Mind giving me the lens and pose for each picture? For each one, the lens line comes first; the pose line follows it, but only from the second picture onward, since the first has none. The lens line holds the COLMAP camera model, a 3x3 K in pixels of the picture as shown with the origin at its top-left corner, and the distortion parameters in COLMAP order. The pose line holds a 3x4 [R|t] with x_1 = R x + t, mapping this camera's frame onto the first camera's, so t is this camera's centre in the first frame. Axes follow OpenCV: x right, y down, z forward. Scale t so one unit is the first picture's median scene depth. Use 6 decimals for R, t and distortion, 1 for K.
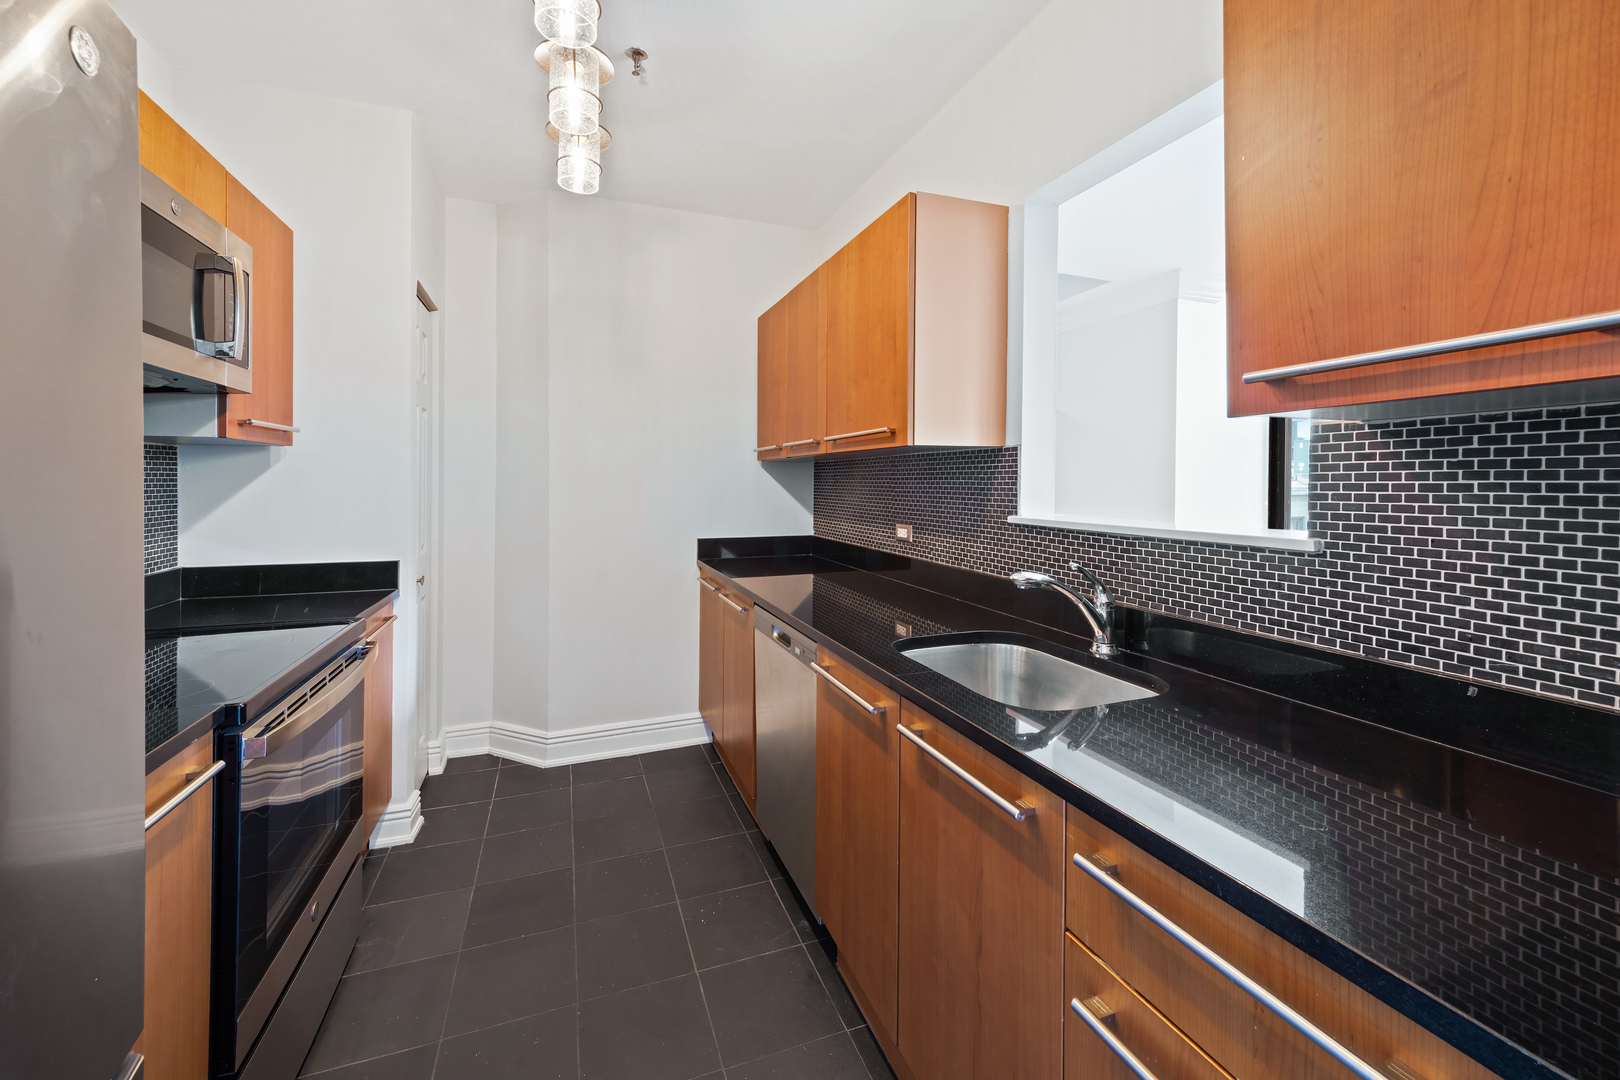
lens RADIAL K [[614.9, 0, 807.5], [0, 614.9, 477.5], [0, 0, 1]] dist [0.001267, -0.005169]
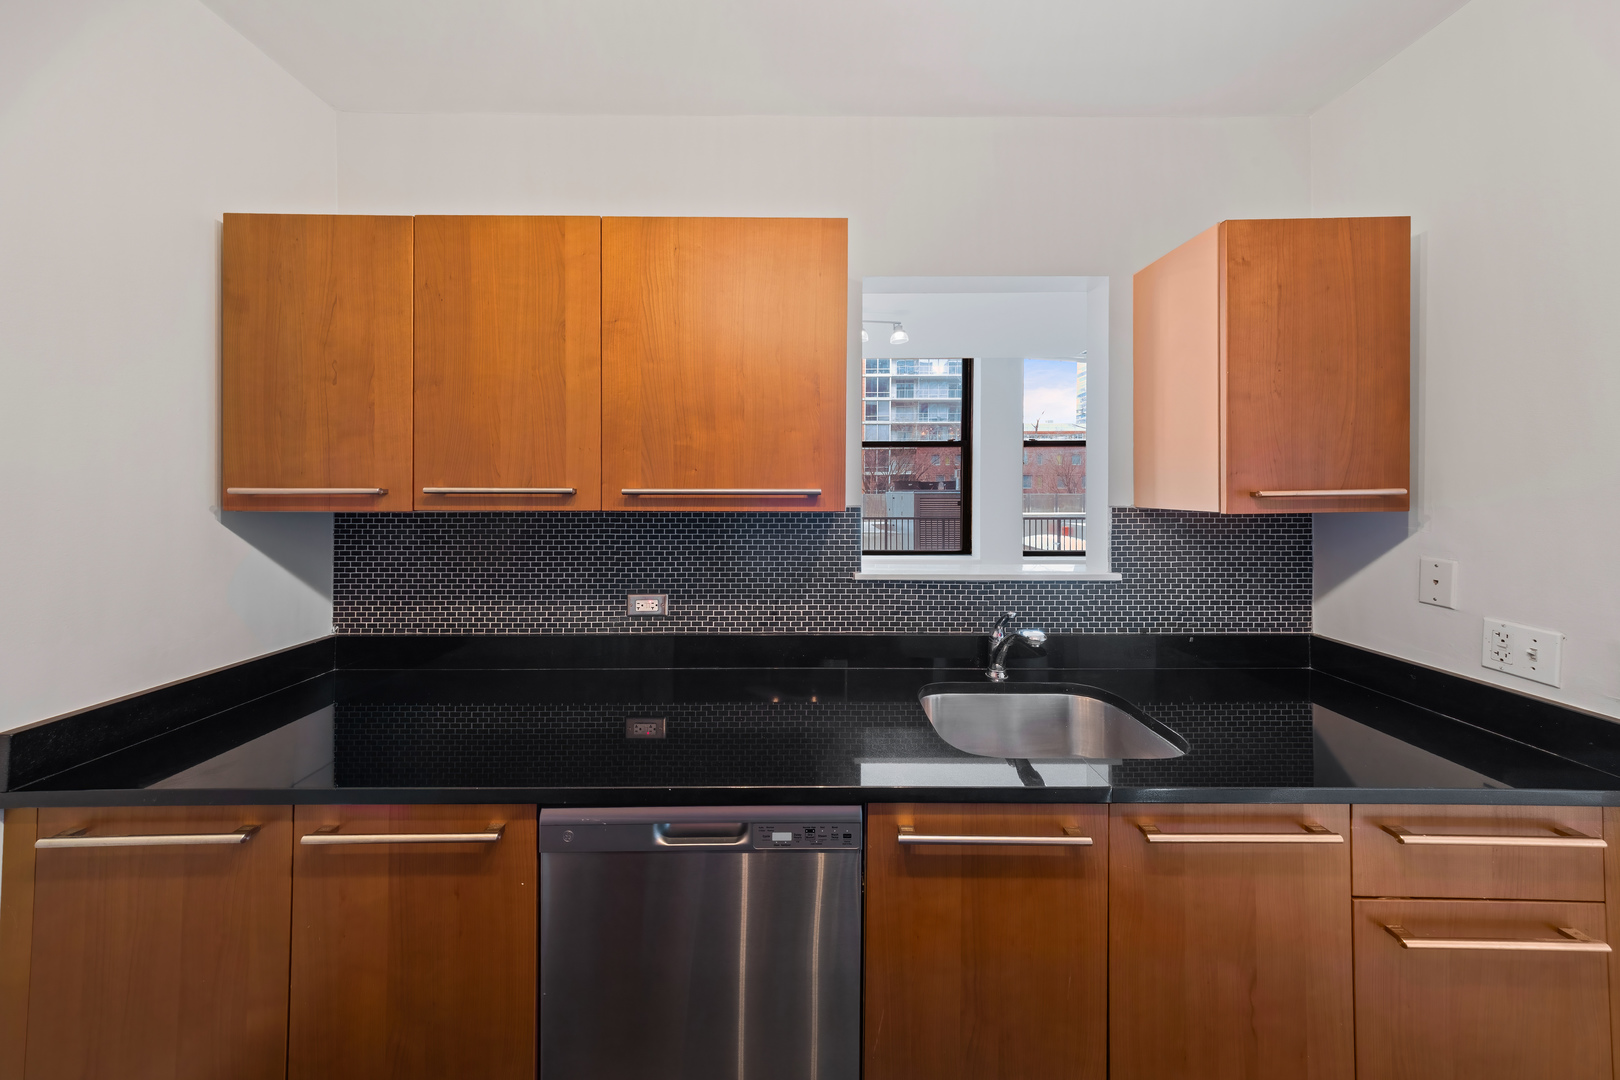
lens RADIAL K [[491.3, 0, 807.6], [0, 491.3, 493.4], [0, 0, 1]] dist [0.012819, -0.000040]
pose [[0.373501, -0.005329, 0.927614, -0.421244], [-0.001298, 0.999980, 0.006267, -0.069785], [-0.927629, -0.003545, 0.373487, 0.668633]]
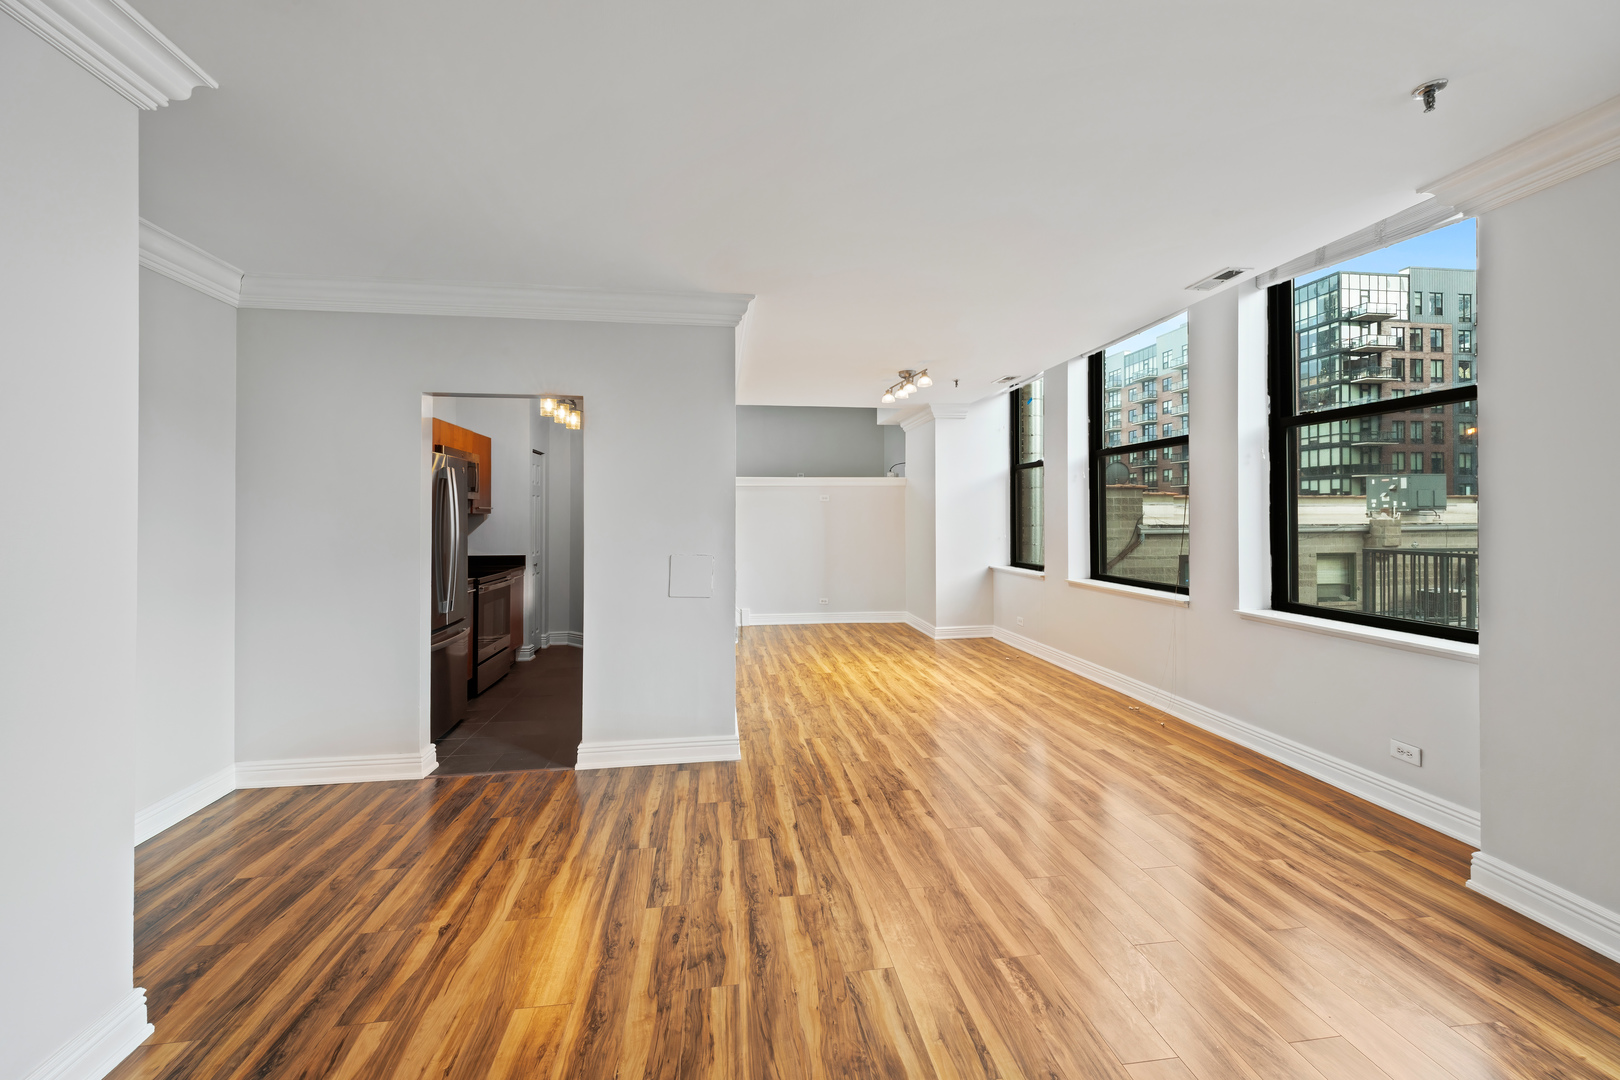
lens RADIAL K [[634.2, 0, 805.6], [0, 634.2, 515.8], [0, 0, 1]] dist [0.006130, -0.000419]
pose [[0.971986, -0.005421, -0.234974, 1.299997], [0.005666, 0.999984, 0.000366, -0.032103], [0.234968, -0.001687, 0.972002, -1.558140]]
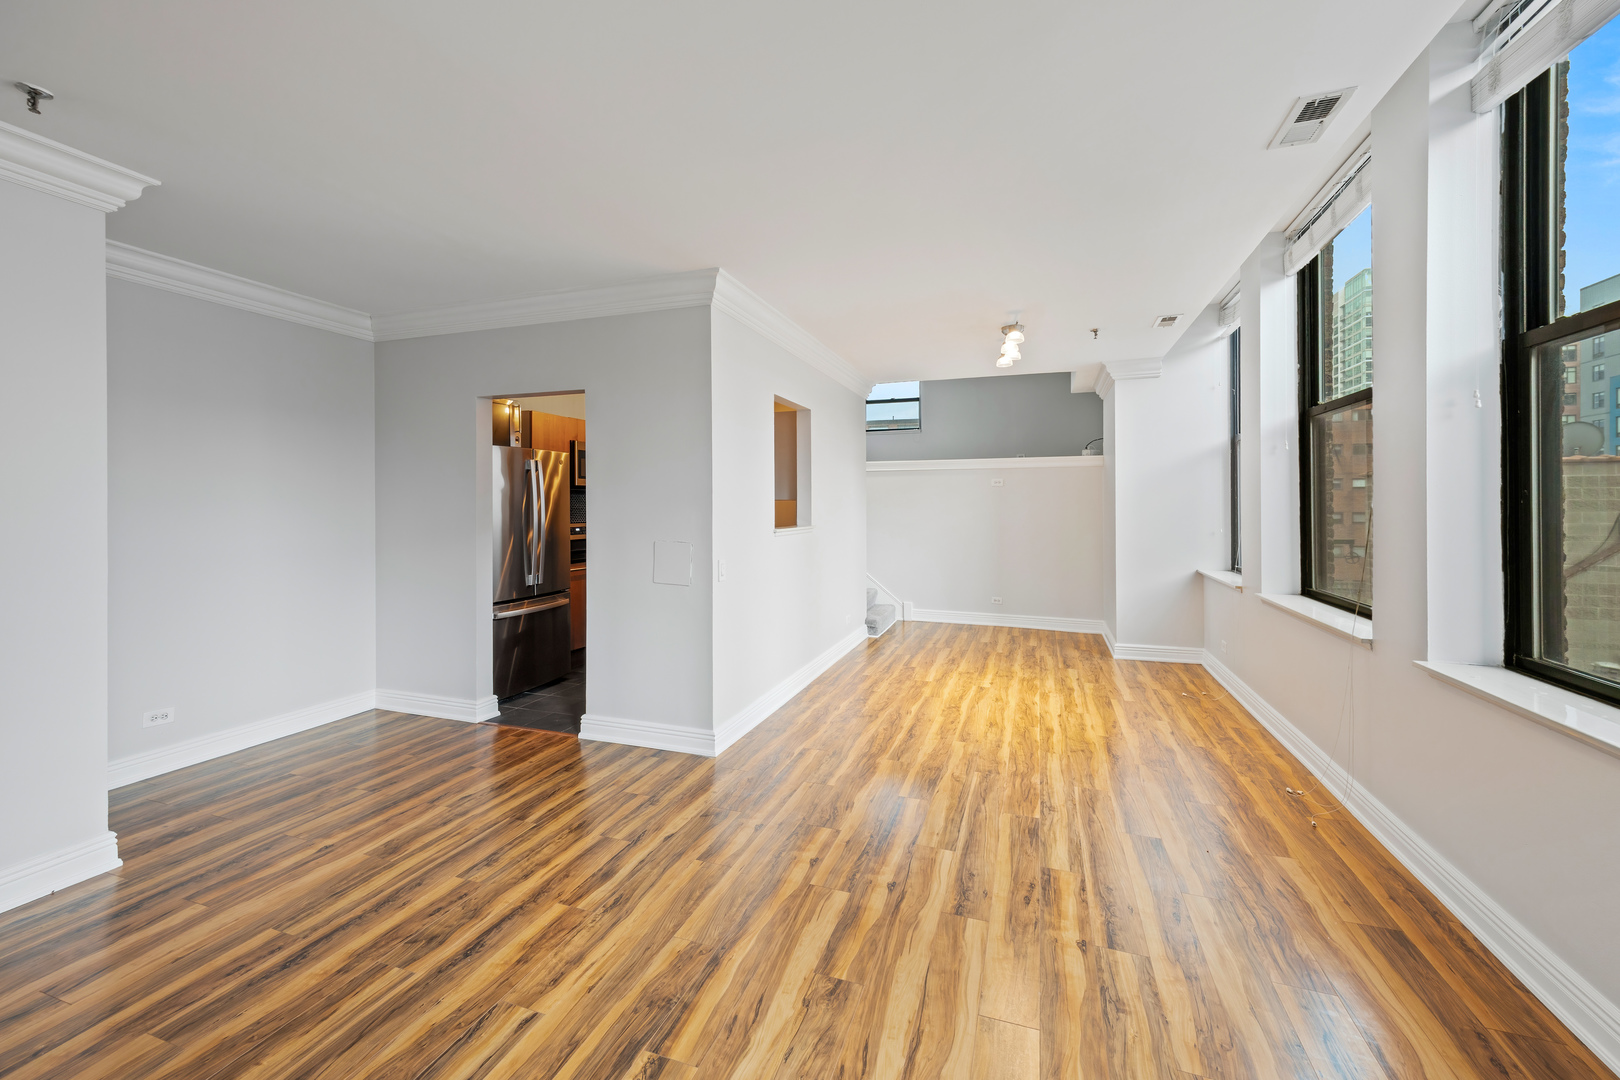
lens RADIAL K [[647.6, 0, 814.0], [0, 647.6, 507.4], [0, 0, 1]] dist [0.007397, -0.000345]
pose [[0.754725, 0.002937, -0.656035, 2.041611], [0.001960, 0.999975, 0.006731, -0.029925], [0.656039, -0.006365, 0.754701, -1.005868]]
